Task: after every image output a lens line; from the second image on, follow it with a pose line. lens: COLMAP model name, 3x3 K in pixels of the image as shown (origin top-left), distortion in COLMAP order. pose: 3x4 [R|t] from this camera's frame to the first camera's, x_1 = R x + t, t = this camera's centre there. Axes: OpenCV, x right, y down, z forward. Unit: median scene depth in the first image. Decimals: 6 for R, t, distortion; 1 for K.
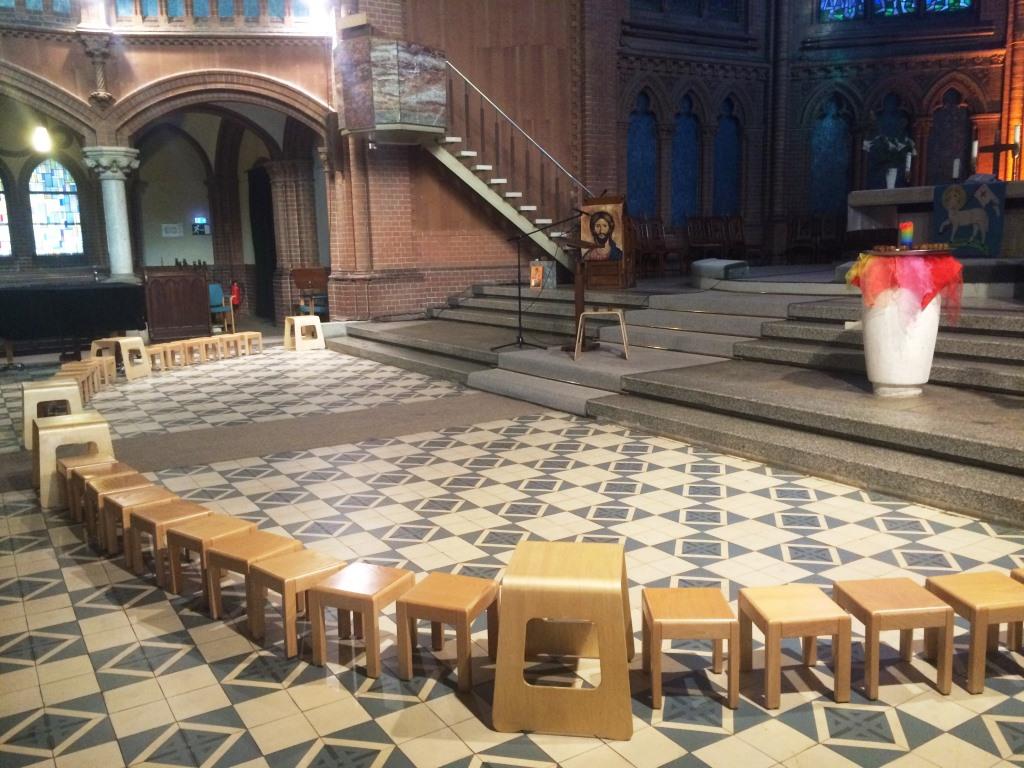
lens RADIAL K [[876.6, 0, 515.8], [0, 876.6, 382.4], [0, 0, 1]] dist [0.081564, -0.088839]
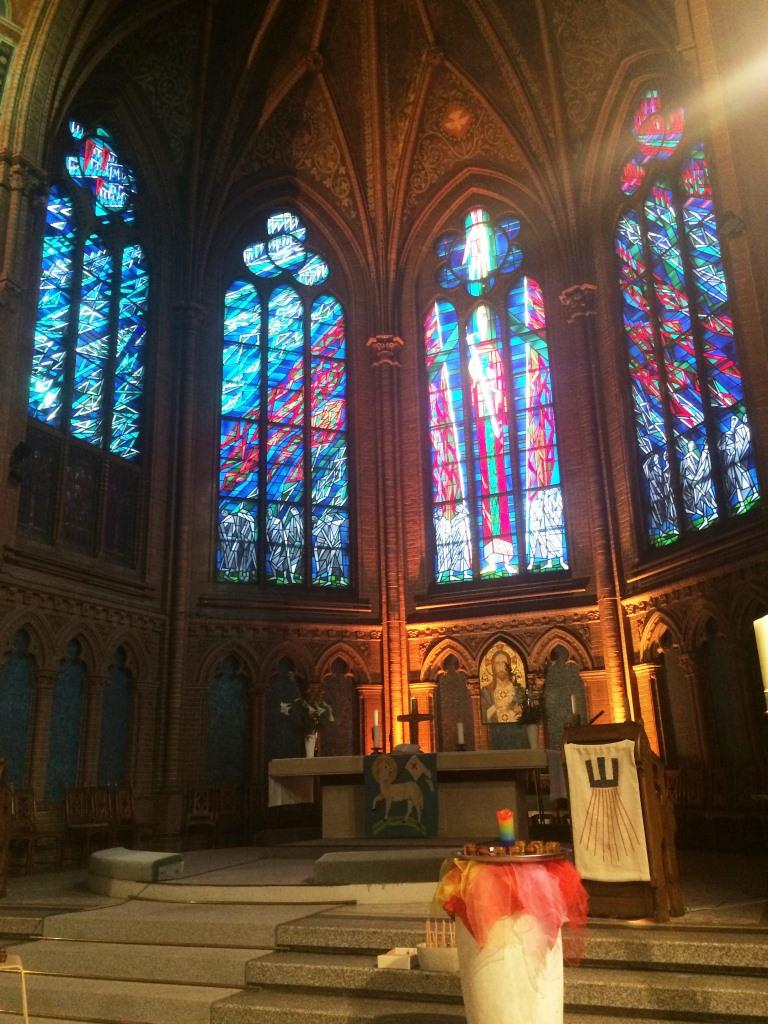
lens RADIAL K [[876.6, 0, 386.5], [0, 876.6, 513.2], [0, 0, 1]] dist [0.081564, -0.088839]
pose [[0.834608, 0.166579, 0.525053, -0.022286], [0.094044, 0.896095, -0.433785, -0.037542], [-0.542757, 0.411418, 0.732222, 0.170191]]
